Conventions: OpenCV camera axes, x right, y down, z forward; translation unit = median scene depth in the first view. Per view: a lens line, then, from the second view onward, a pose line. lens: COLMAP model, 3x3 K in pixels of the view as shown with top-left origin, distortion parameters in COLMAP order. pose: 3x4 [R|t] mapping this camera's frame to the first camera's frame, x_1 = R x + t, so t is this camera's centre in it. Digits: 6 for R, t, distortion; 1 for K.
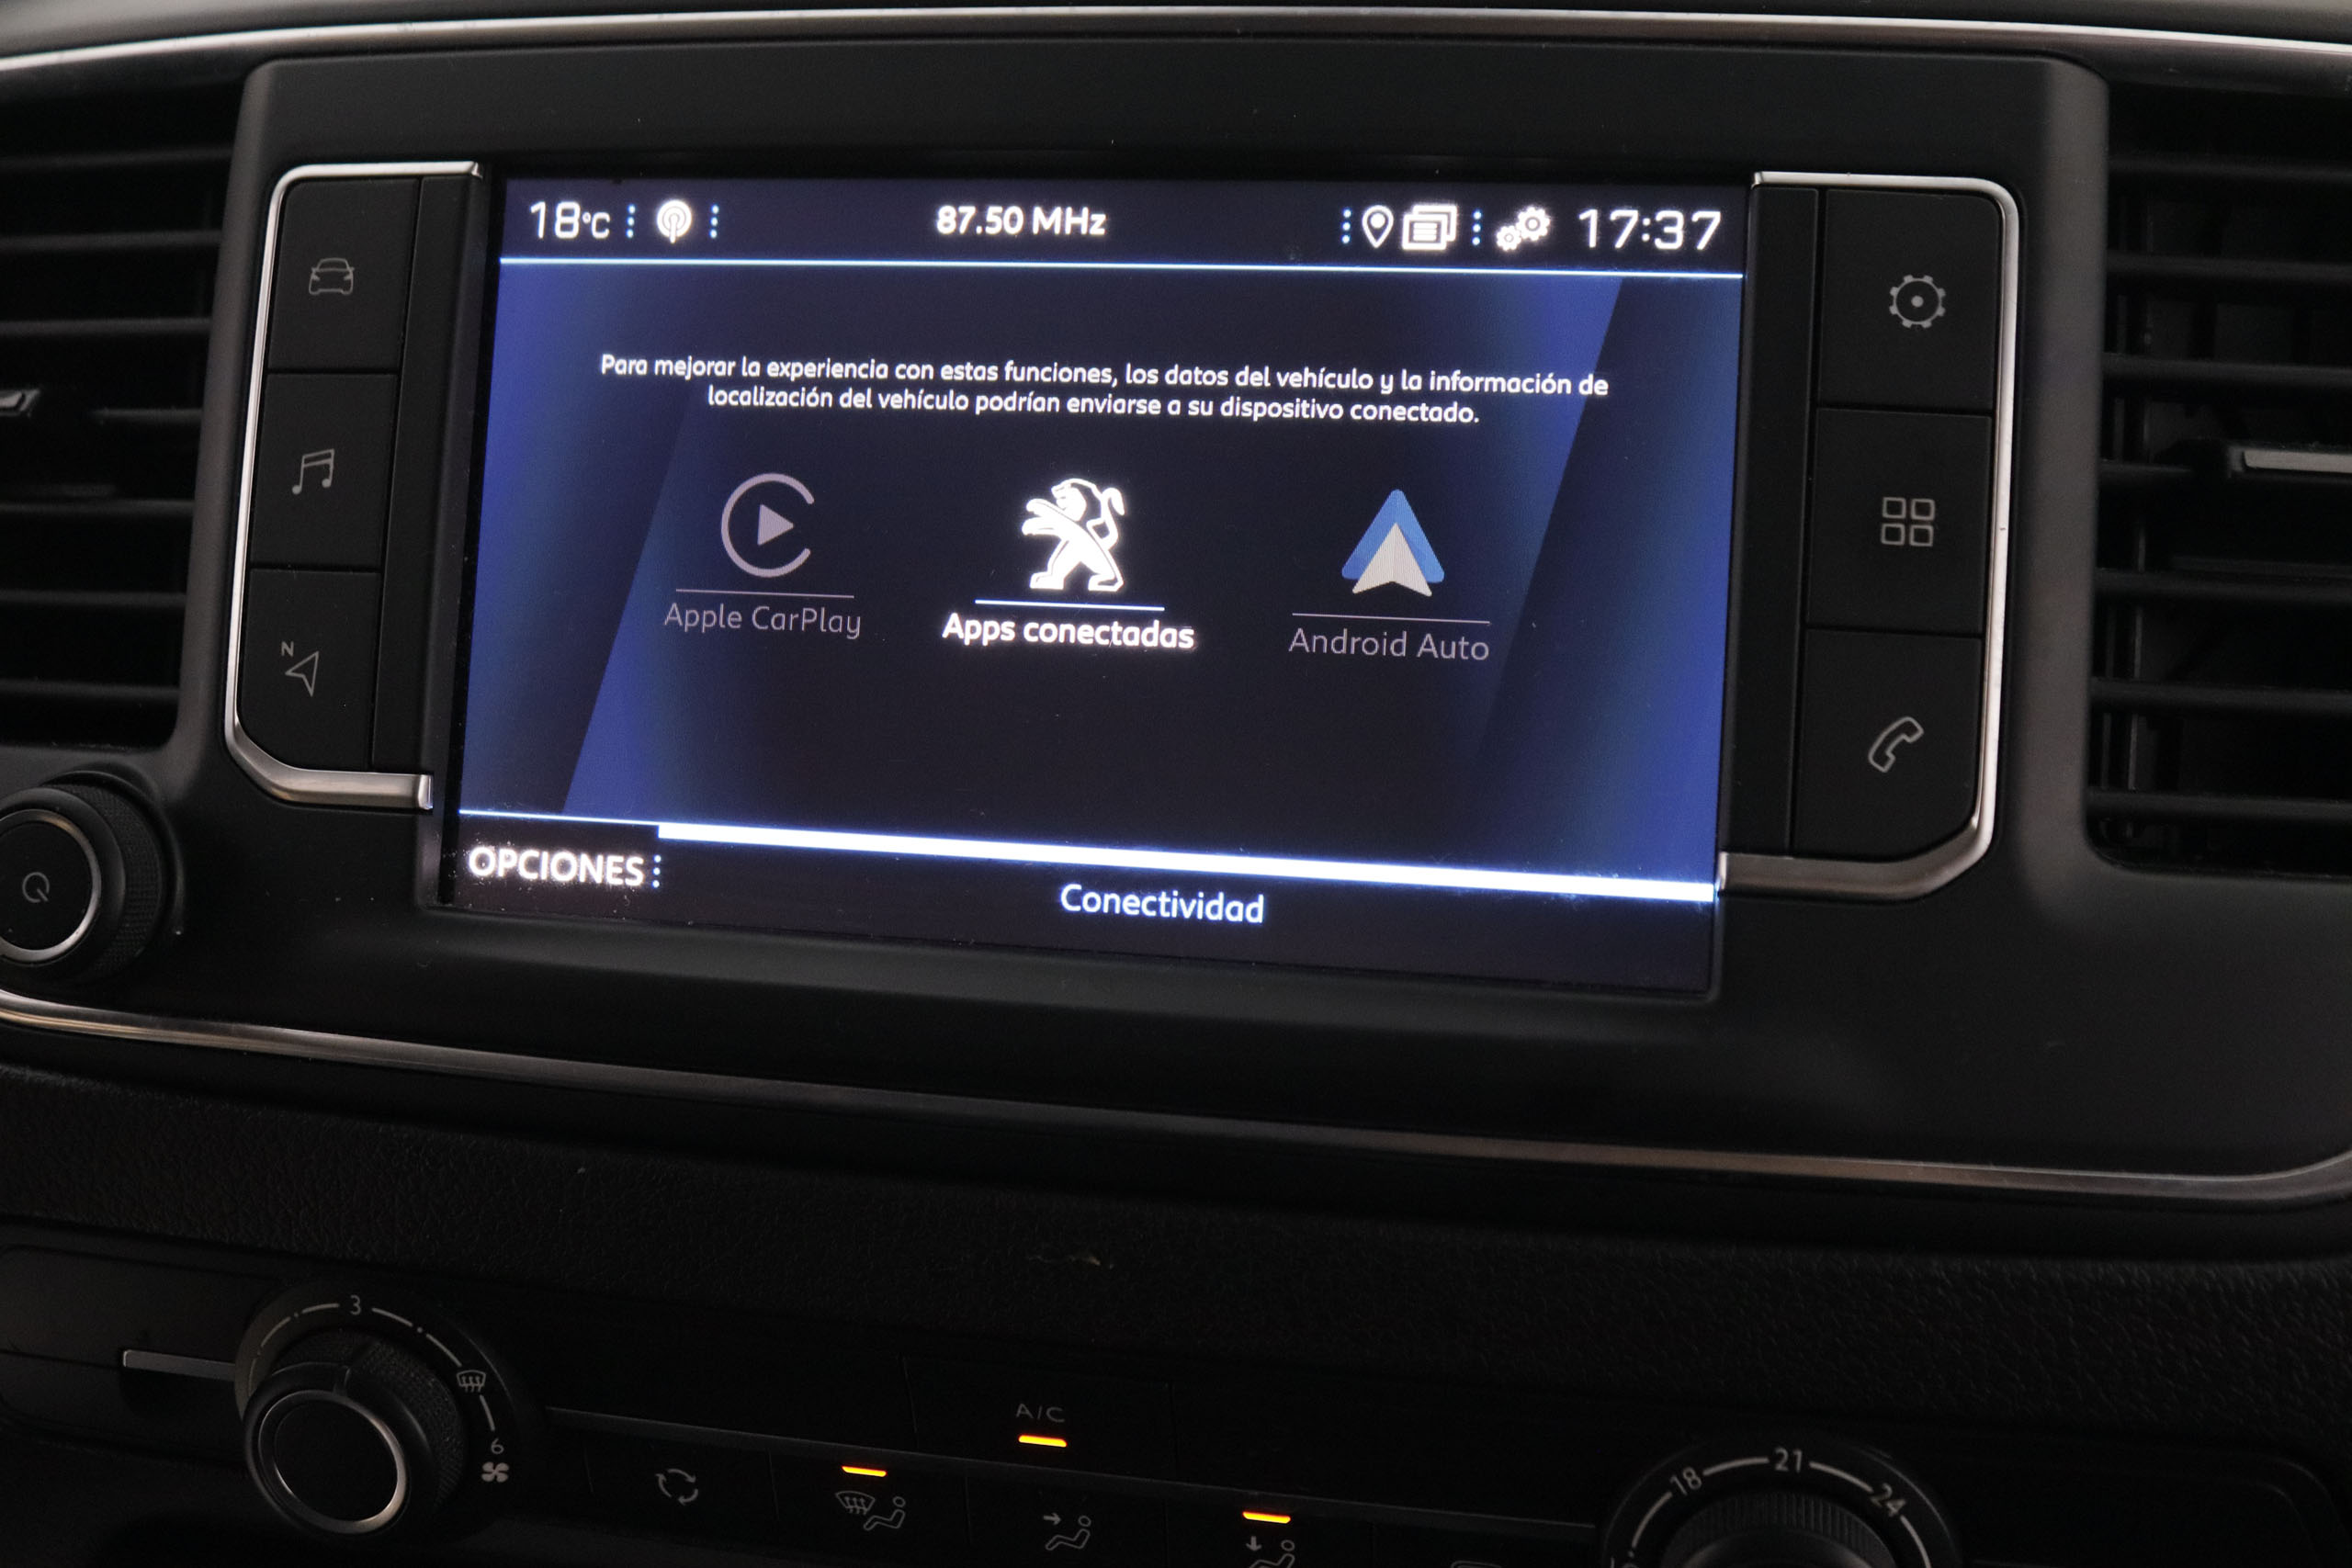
lens RADIAL K [[2617.4, 0, 1103.3], [0, 2617.4, 784.2], [0, 0, 1]] dist [-0.098600, 0.071019]
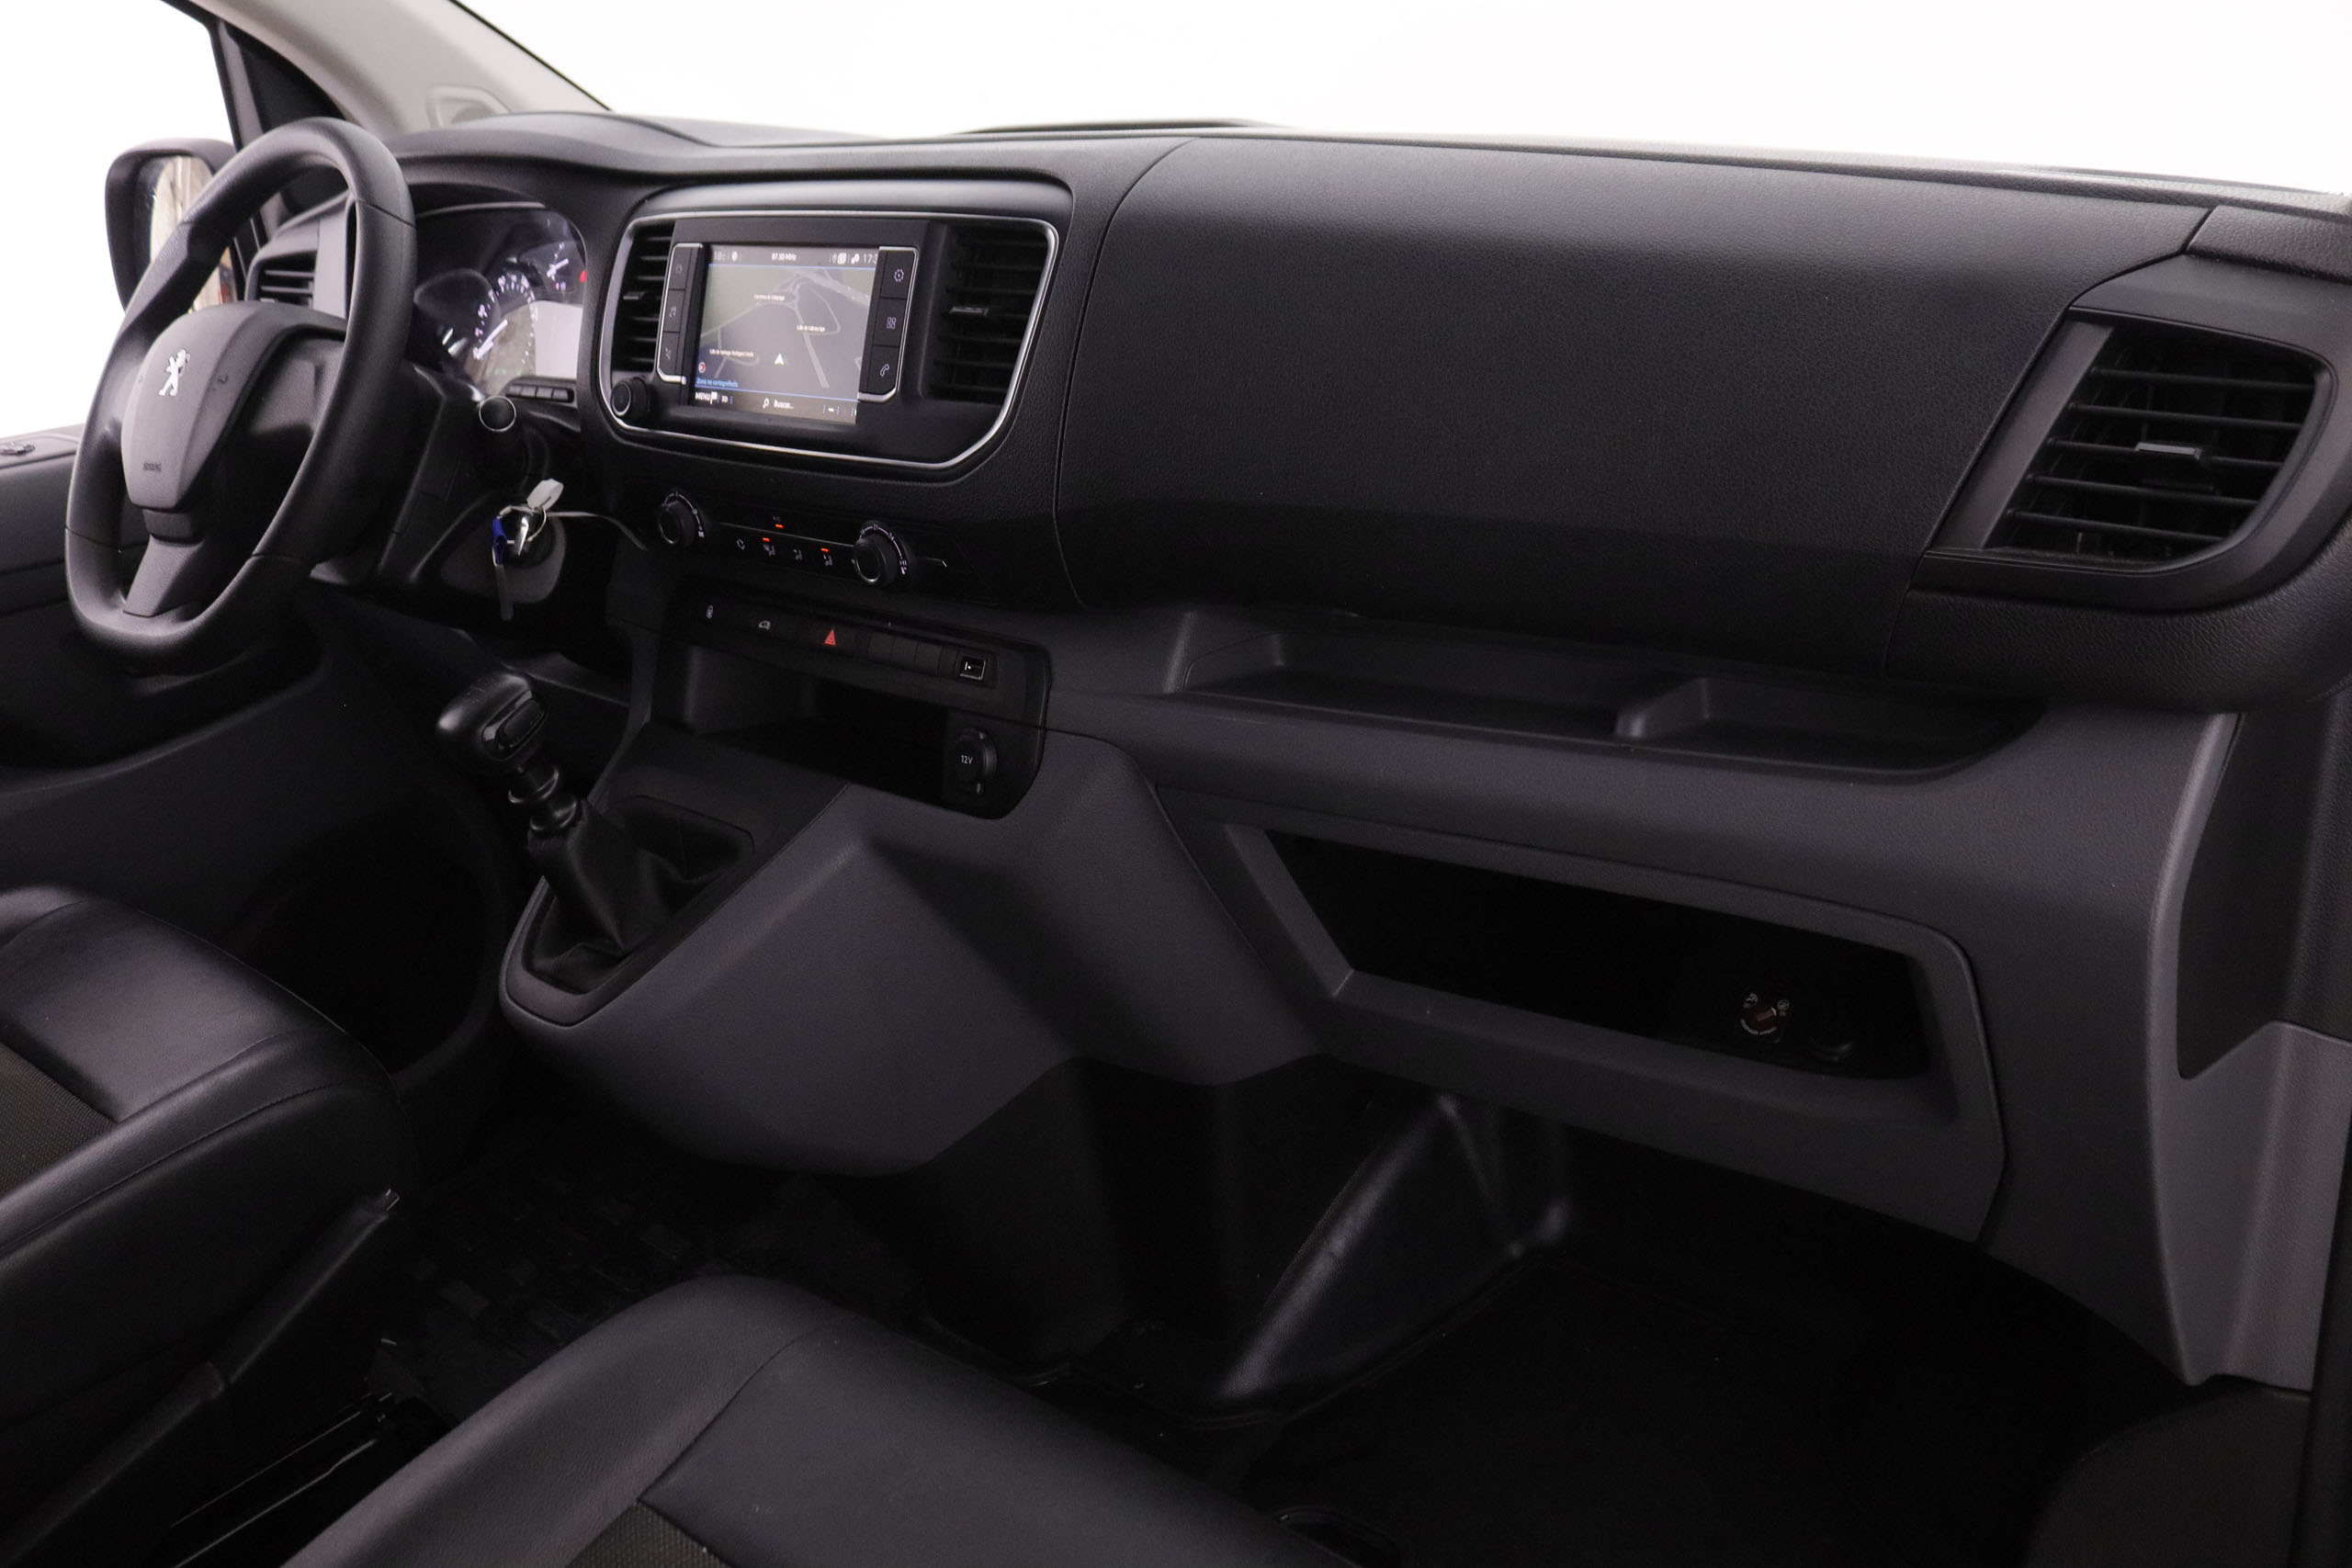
lens RADIAL K [[1915.8, 0, 1145.6], [0, 1915.8, 781.3], [0, 0, 1]] dist [-0.148553, 0.093417]
pose [[0.877358, 0.127285, -0.462647, 2.187720], [-0.070990, 0.987997, 0.137197, 0.195990], [0.474556, -0.087527, 0.875863, -1.692544]]
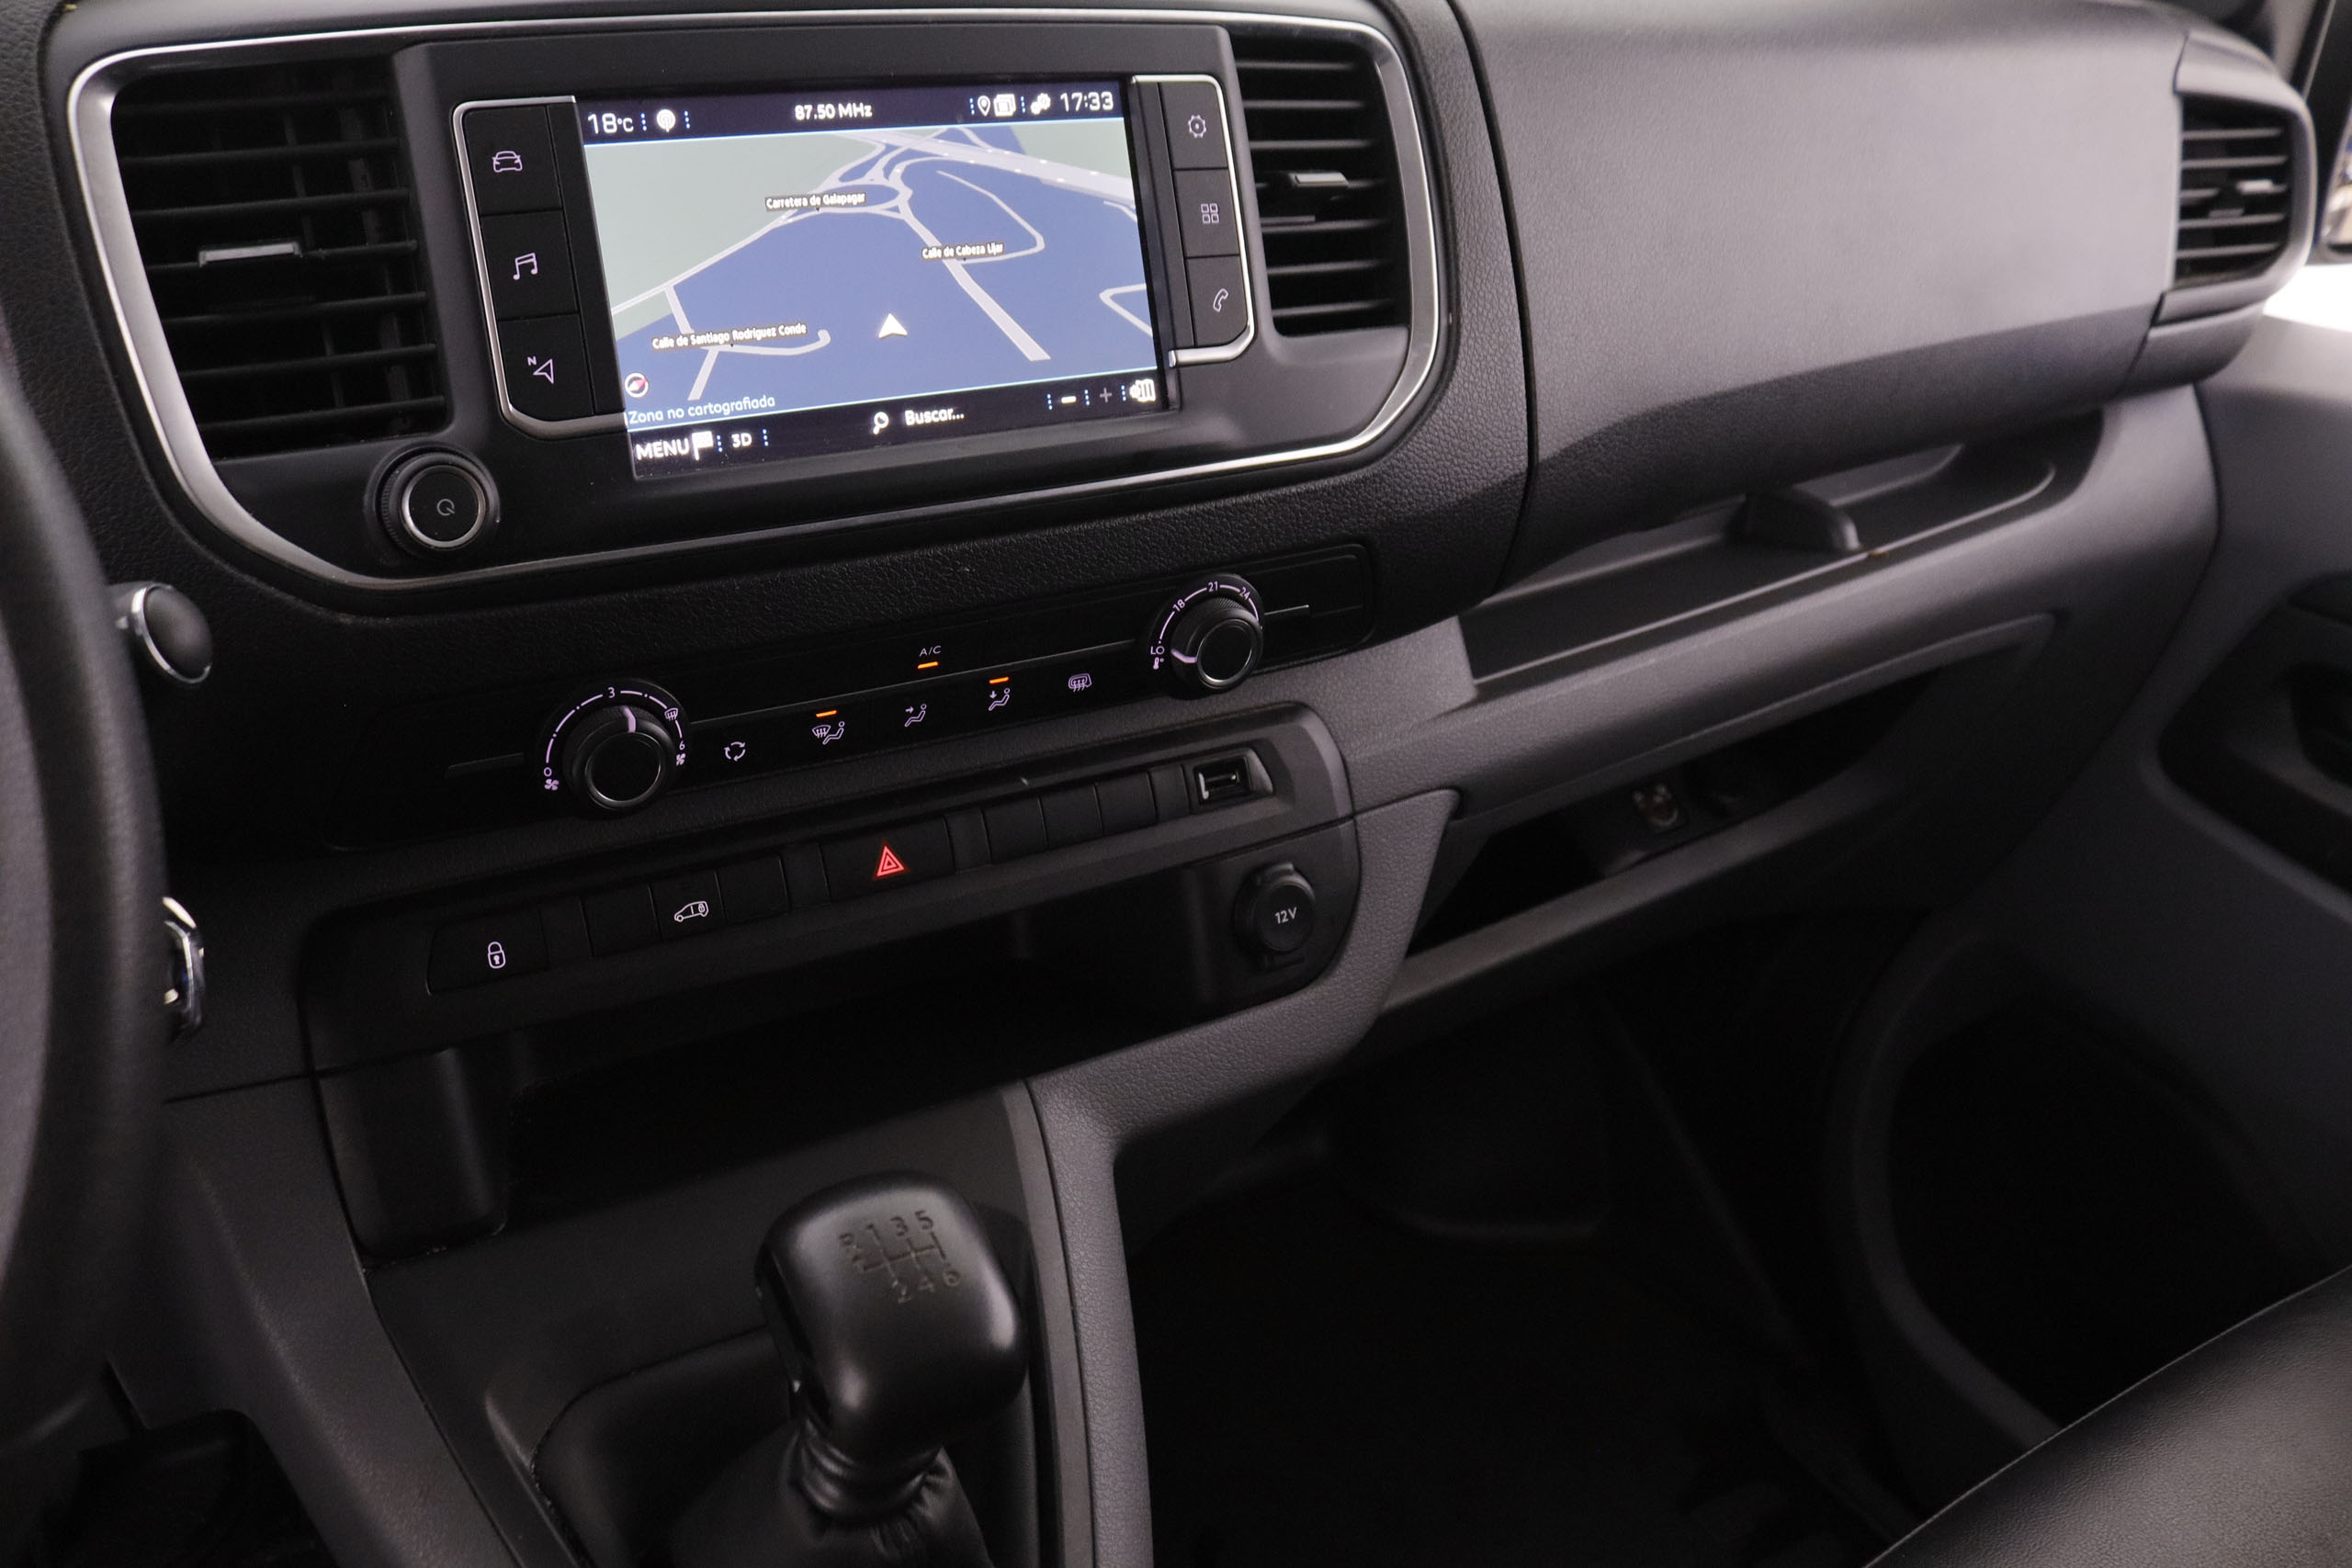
lens RADIAL K [[1915.8, 0, 1145.6], [0, 1915.8, 781.3], [0, 0, 1]] dist [-0.148553, 0.093417]
pose [[0.734434, -0.271396, 0.622054, -0.957914], [0.152004, 0.959058, 0.238962, -0.017153], [-0.661439, -0.080947, 0.745618, -0.368023]]
